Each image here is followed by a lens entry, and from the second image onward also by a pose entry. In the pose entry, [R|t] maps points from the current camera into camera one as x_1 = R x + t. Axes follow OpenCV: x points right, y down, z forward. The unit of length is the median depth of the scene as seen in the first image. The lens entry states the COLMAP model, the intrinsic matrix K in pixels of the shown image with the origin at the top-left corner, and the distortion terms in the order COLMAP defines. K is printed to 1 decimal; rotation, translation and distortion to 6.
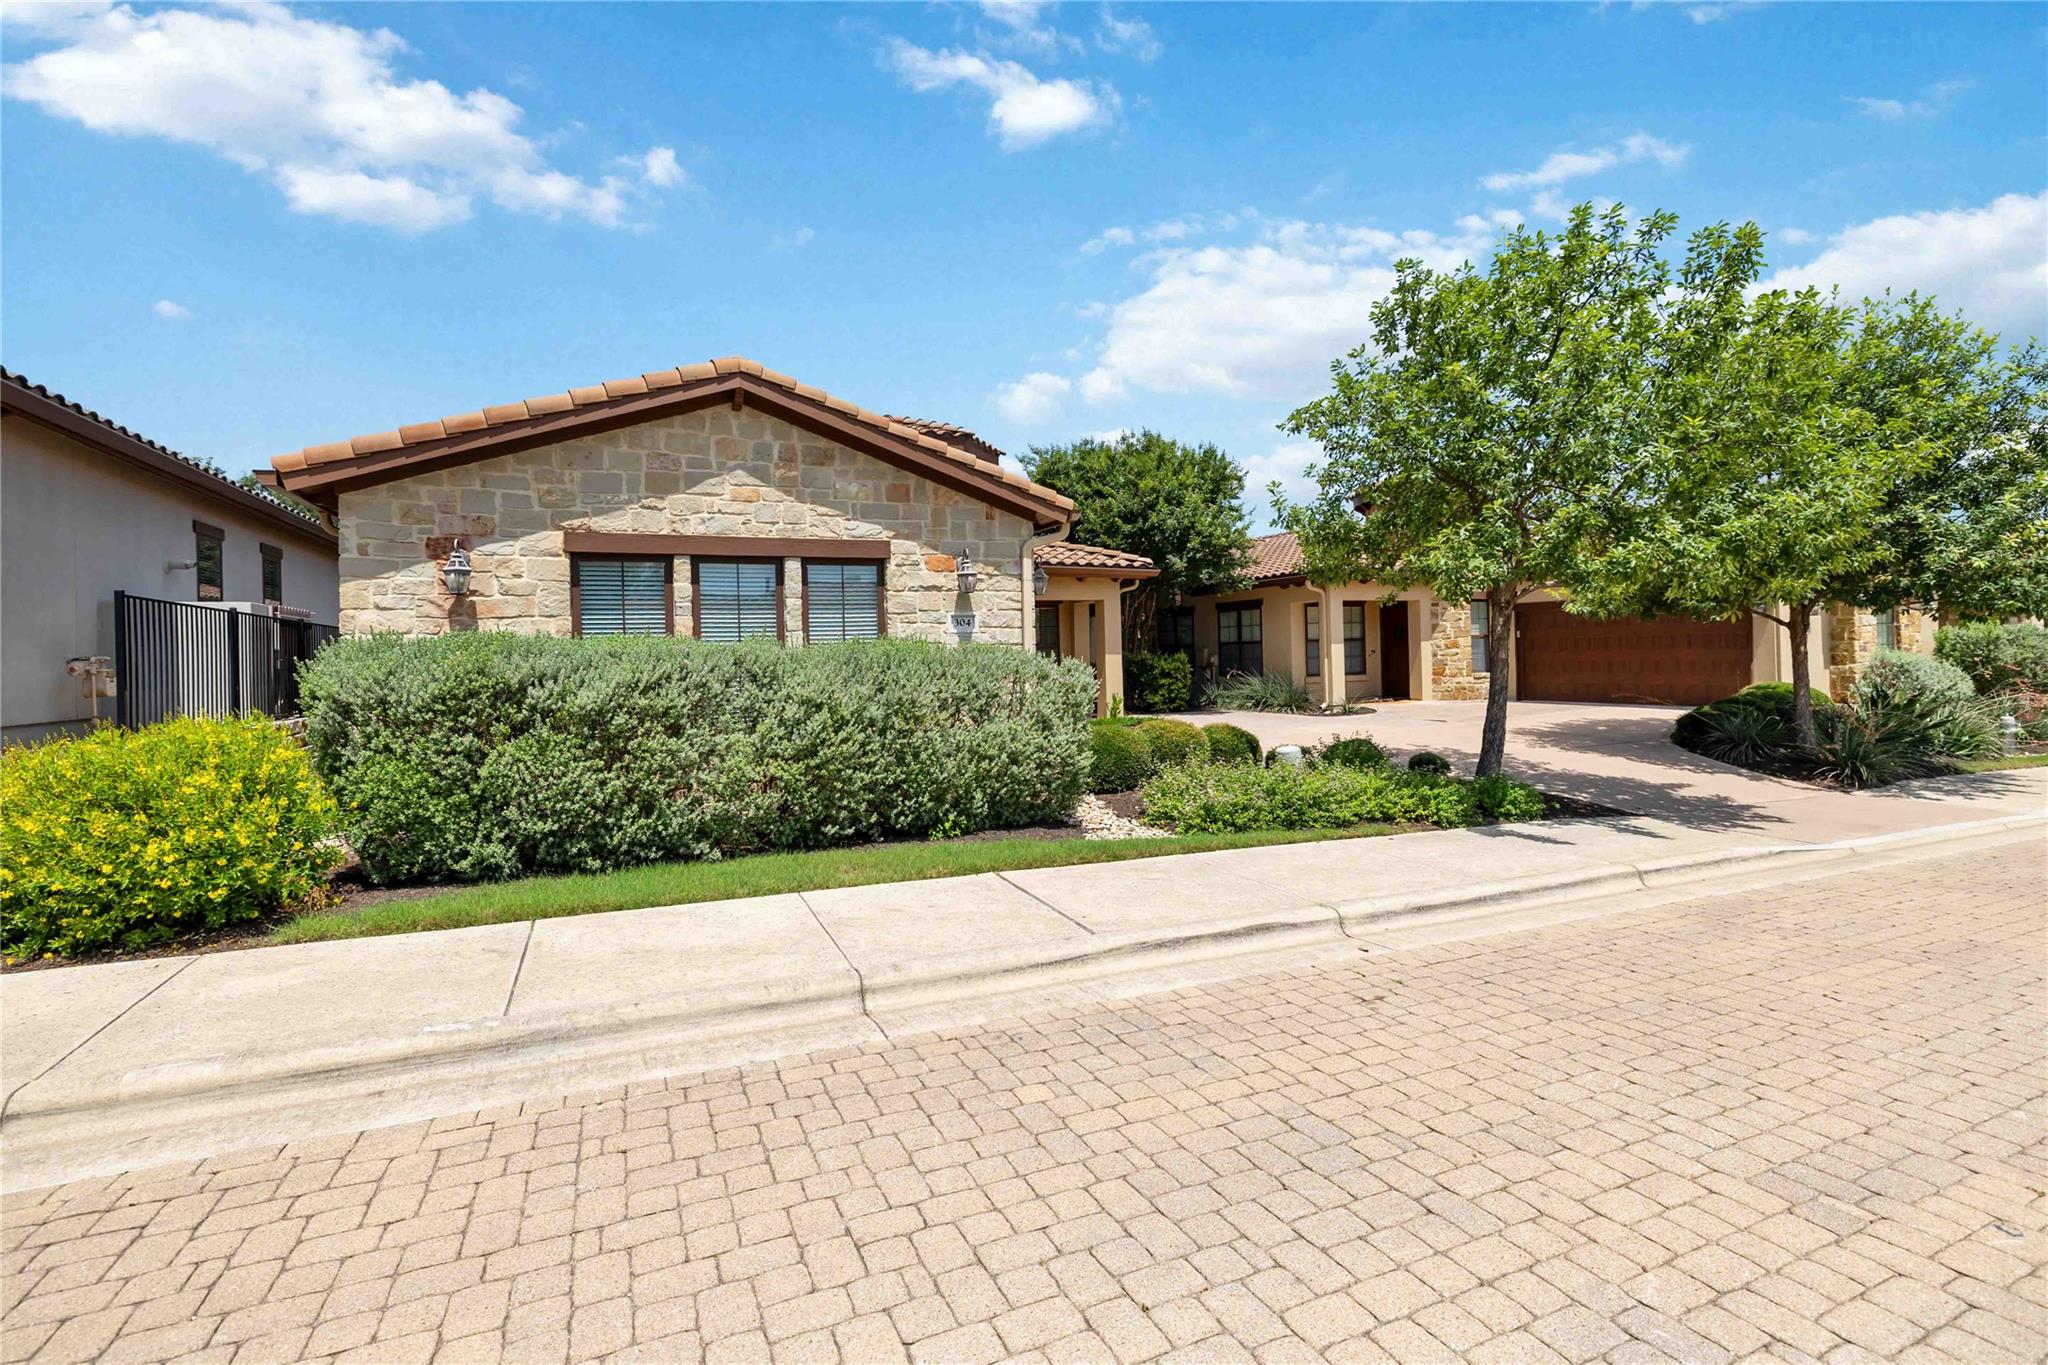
lens RADIAL K [[853.9, 0, 911.8], [0, 853.9, 677.1], [0, 0, 1]] dist [0.001557, 0.000289]
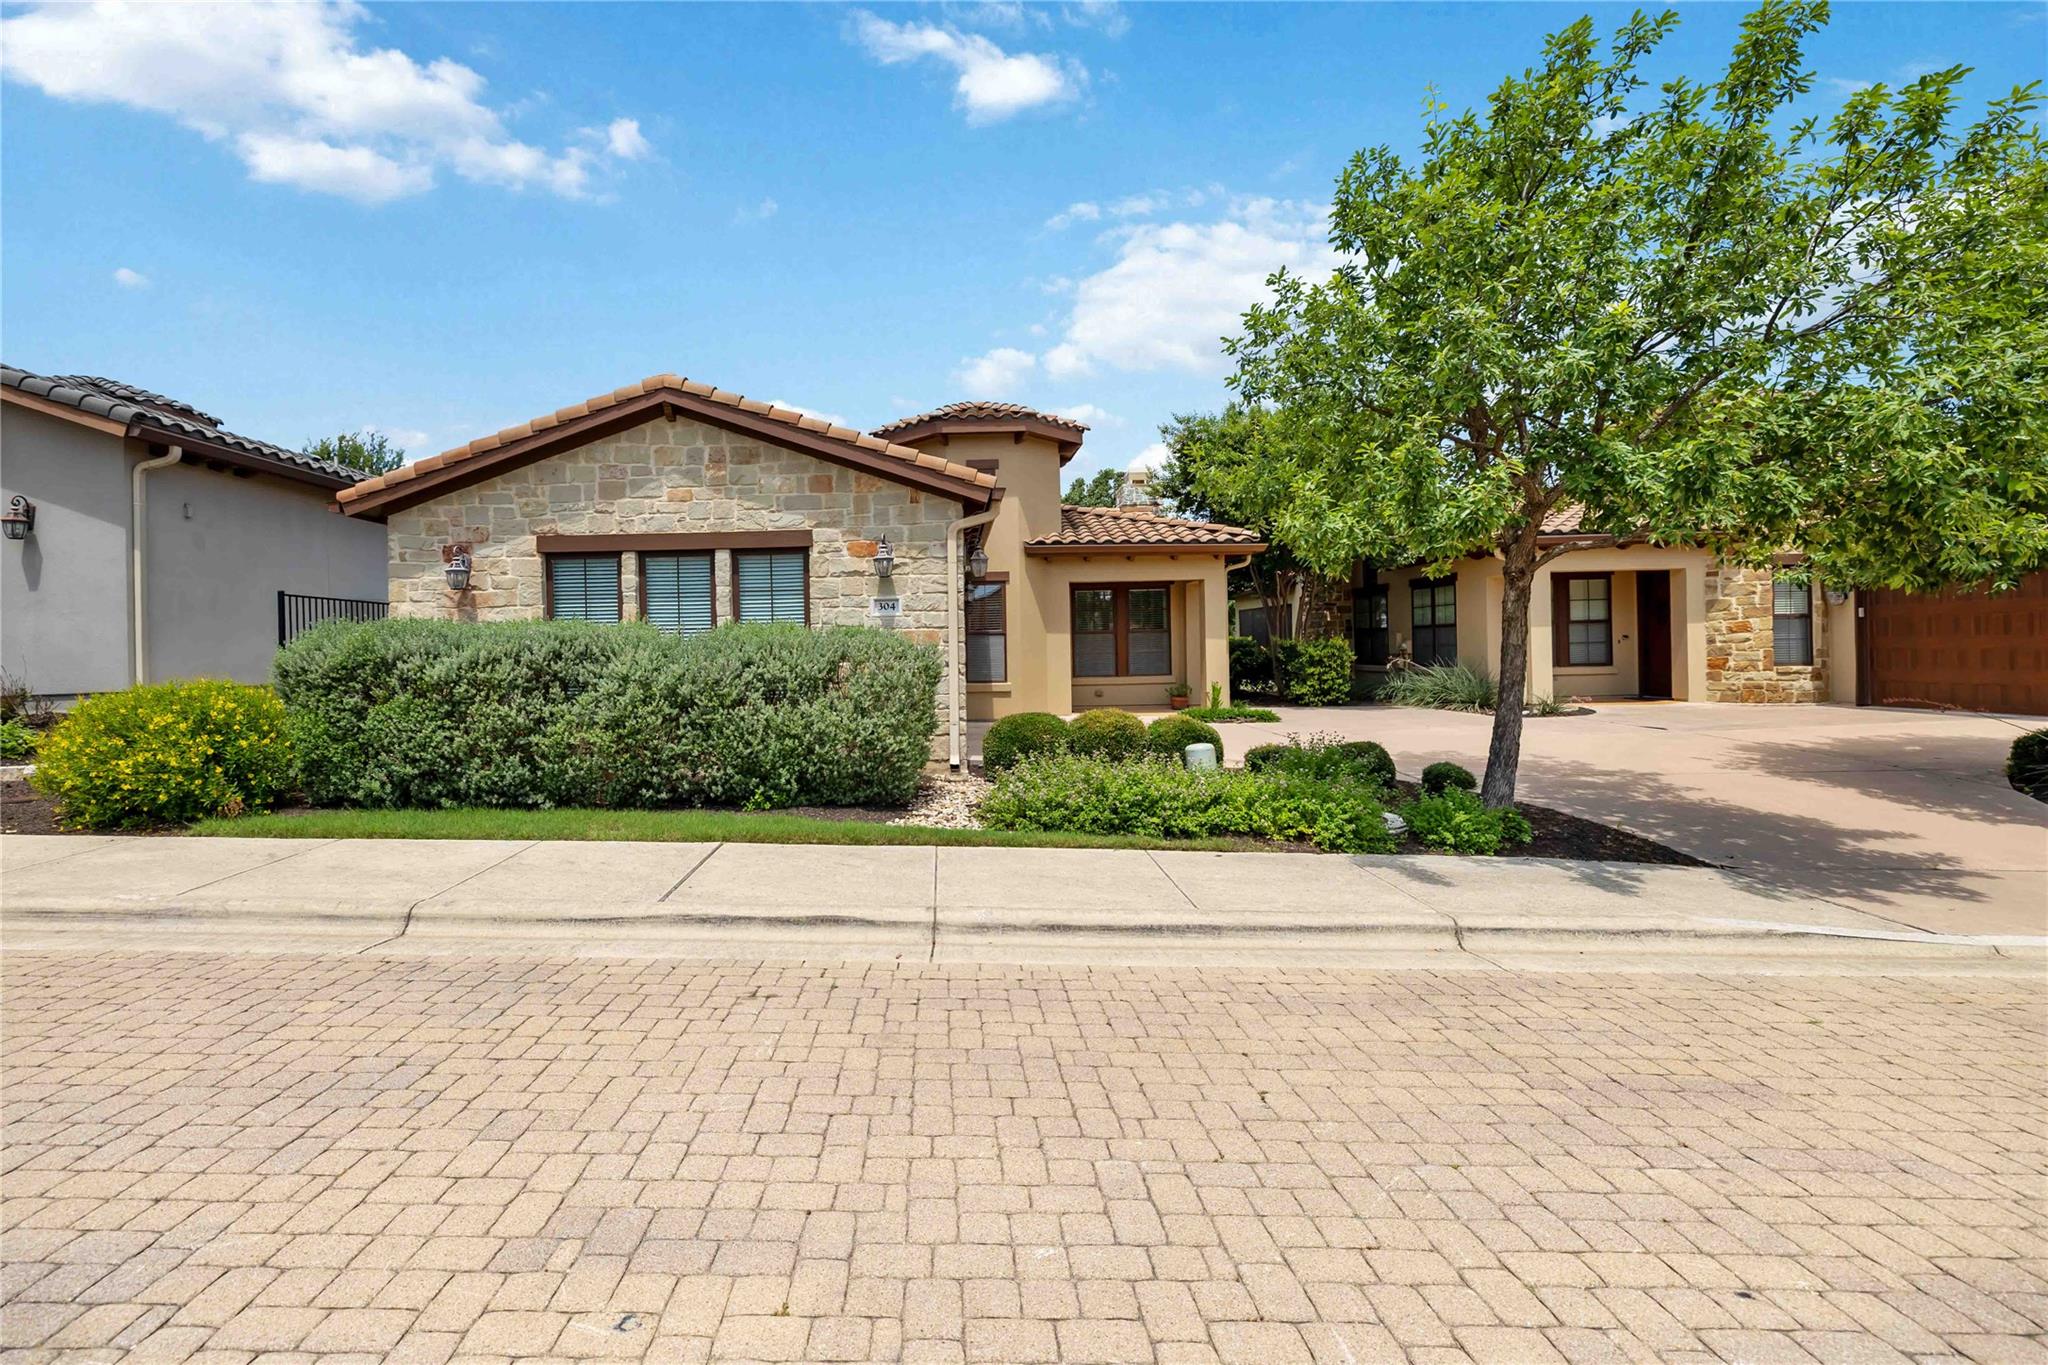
lens RADIAL K [[853.9, 0, 1017.4], [0, 853.9, 677.9], [0, 0, 1]] dist [0.001557, 0.000289]
pose [[0.919297, 0.021096, -0.392998, 0.717191], [-0.013845, 0.999678, 0.021277, -0.002887], [0.393320, -0.014119, 0.919293, 0.144428]]
